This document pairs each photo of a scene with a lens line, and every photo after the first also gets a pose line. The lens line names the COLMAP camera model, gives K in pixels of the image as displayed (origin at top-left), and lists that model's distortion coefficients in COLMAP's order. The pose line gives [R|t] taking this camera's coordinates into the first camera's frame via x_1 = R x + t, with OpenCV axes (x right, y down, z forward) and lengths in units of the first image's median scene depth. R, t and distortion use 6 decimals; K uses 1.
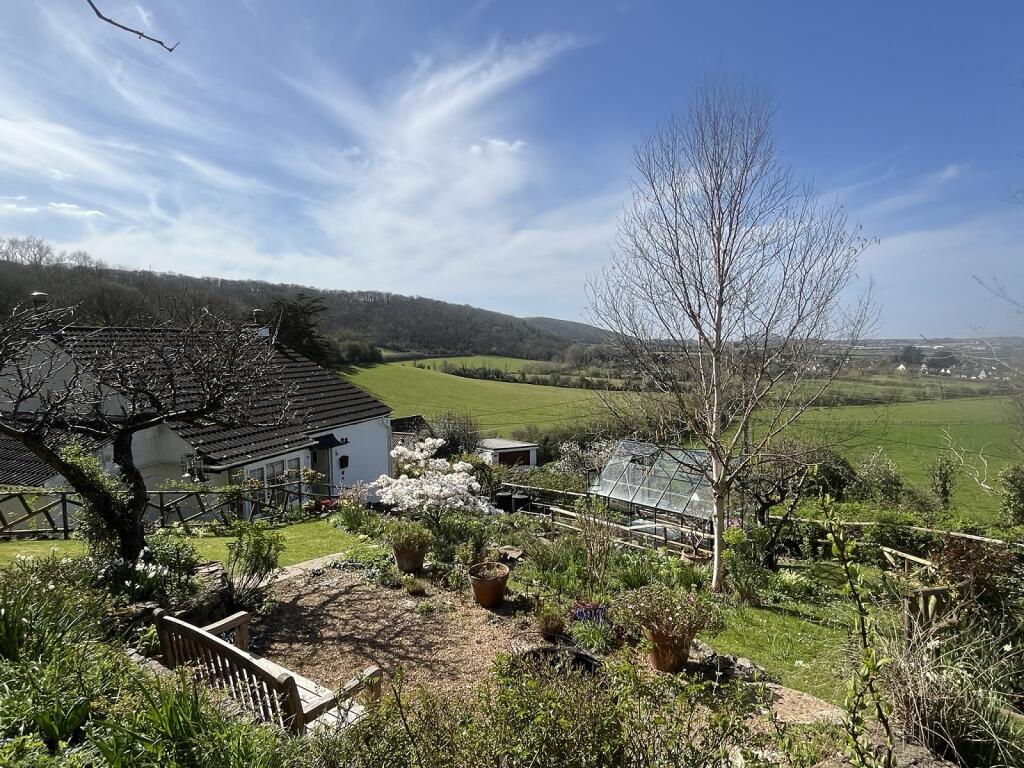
lens RADIAL K [[583.1, 0, 512.0], [0, 583.1, 384.0], [0, 0, 1]] dist [-0.005314, -0.004908]
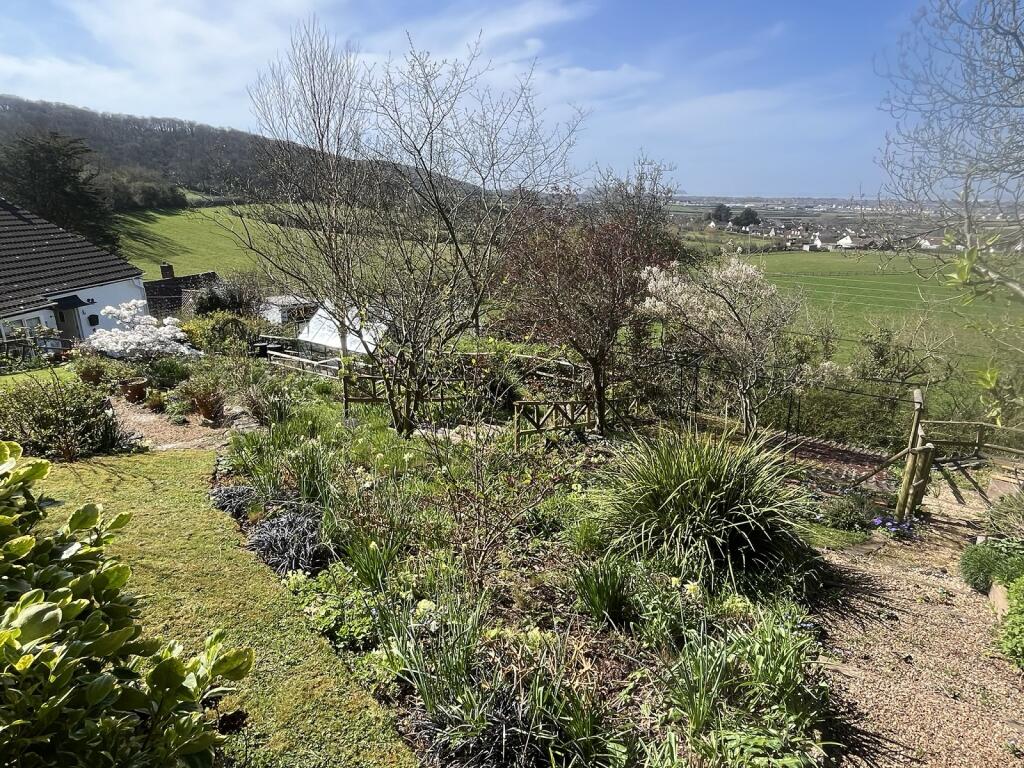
lens RADIAL K [[583.6, 0, 512.0], [0, 583.6, 384.0], [0, 0, 1]] dist [-0.001320, 0.000295]
pose [[0.966191, -0.049950, 0.252944, 0.064568], [-0.014082, 0.969366, 0.245216, -0.010823], [-0.257444, -0.240488, 0.935889, -0.092607]]
